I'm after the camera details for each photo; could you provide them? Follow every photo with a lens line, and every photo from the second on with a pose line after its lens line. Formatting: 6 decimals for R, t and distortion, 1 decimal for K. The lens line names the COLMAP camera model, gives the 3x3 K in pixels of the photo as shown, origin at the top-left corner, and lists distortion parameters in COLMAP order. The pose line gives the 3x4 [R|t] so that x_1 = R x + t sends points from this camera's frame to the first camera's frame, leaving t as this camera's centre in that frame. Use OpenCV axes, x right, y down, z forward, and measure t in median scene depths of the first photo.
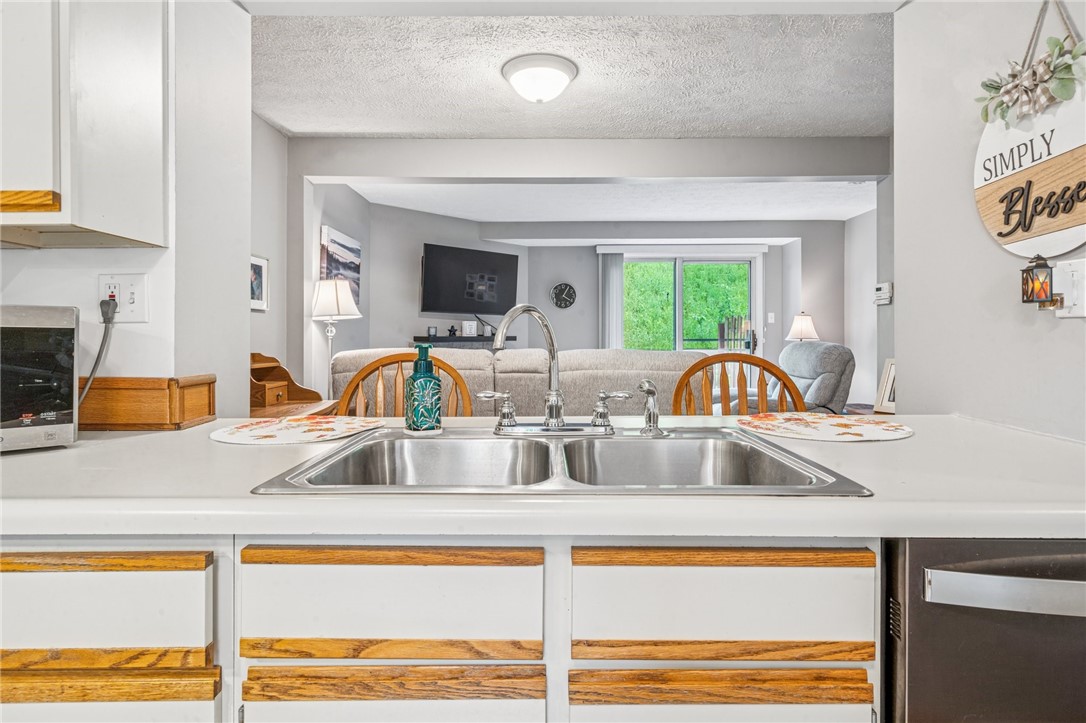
lens RADIAL K [[600.1, 0, 526.0], [0, 600.1, 330.9], [0, 0, 1]] dist [0.001523, 0.000029]
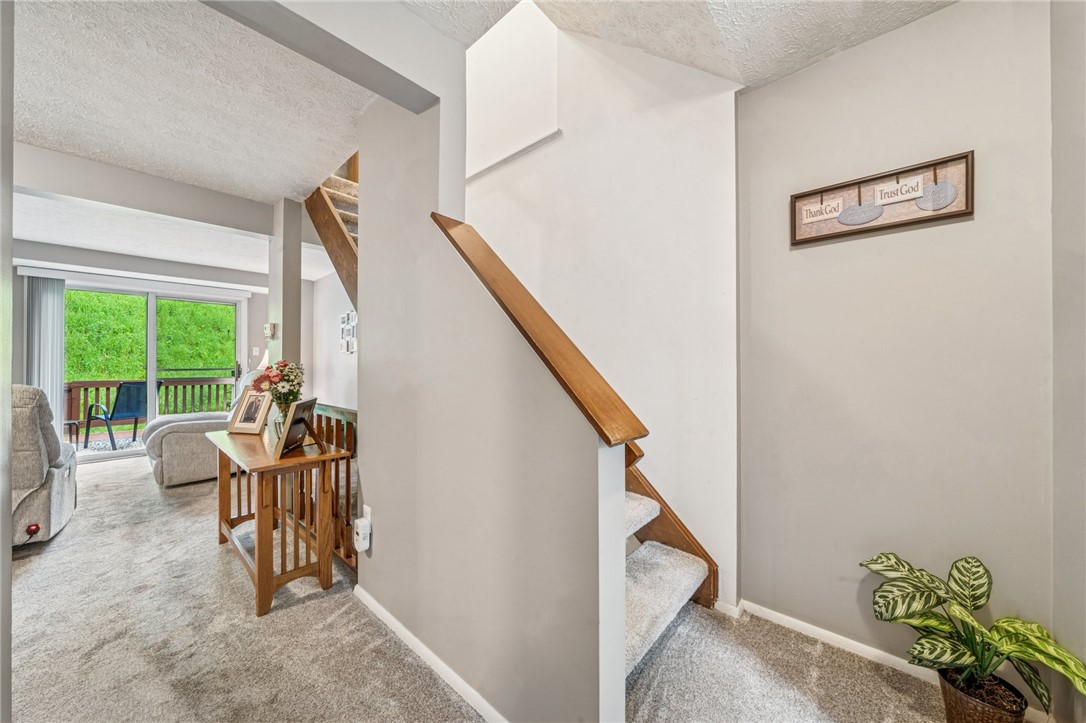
lens RADIAL K [[375.1, 0, 562.9], [0, 375.1, 362.0], [0, 0, 1]] dist [-0.019077, 0.000210]
pose [[0.634052, 0.002799, 0.773285, 0.248992], [-0.002585, 0.999996, -0.001500, -0.000152], [-0.773286, -0.001048, 0.634056, 0.031859]]
